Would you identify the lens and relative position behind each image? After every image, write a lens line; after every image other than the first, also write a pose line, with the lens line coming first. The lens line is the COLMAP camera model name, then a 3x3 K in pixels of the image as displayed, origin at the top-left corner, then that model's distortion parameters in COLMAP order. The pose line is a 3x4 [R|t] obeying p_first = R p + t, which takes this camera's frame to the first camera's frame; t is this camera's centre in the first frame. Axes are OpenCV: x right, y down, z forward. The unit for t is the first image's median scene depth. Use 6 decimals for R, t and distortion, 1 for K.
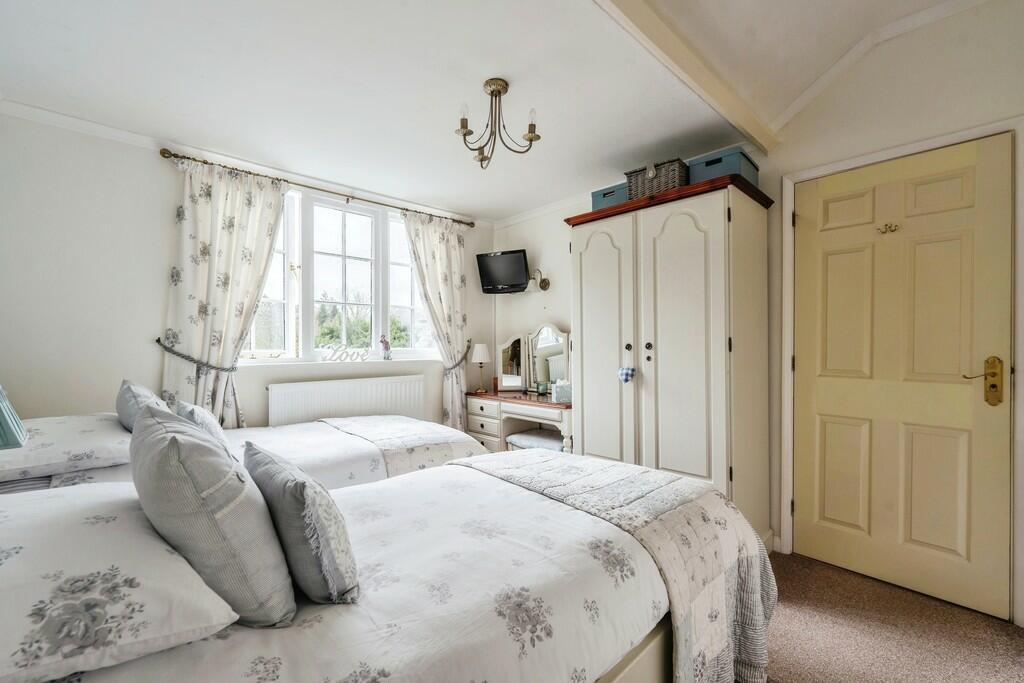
lens RADIAL K [[415.3, 0, 510.8], [0, 415.3, 349.2], [0, 0, 1]] dist [0.000872, 0.000066]
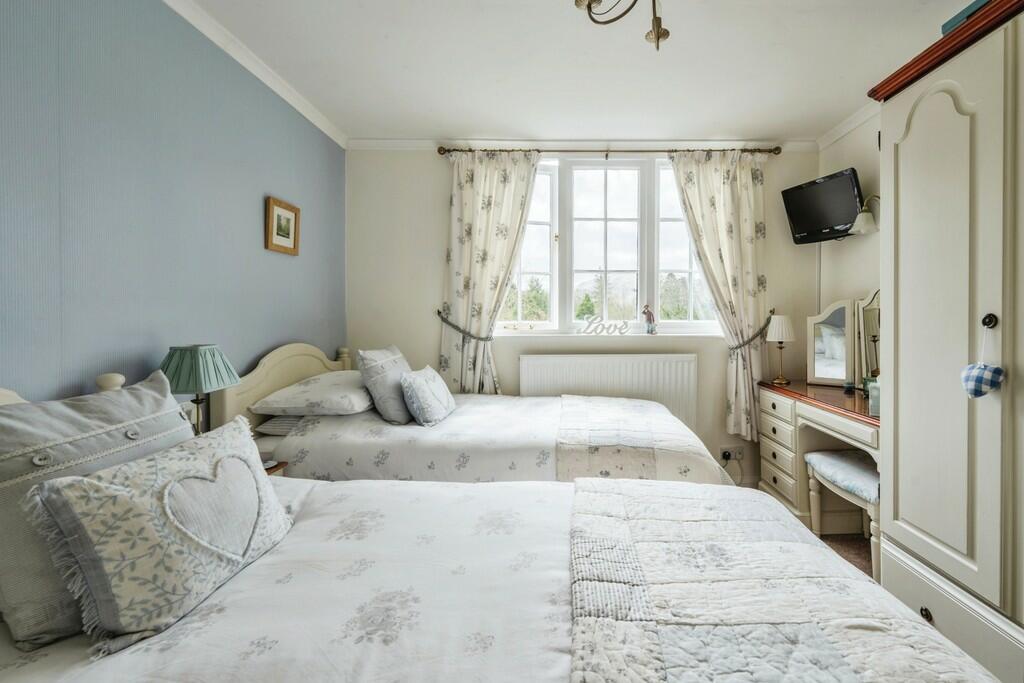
lens RADIAL K [[447.2, 0, 512.3], [0, 447.2, 327.6], [0, 0, 1]] dist [-0.000986, -0.000215]
pose [[0.746303, 0.017771, -0.665369, 0.139262], [-0.008857, 0.999820, 0.016770, -0.000928], [0.665547, -0.006622, 0.746326, 0.176897]]
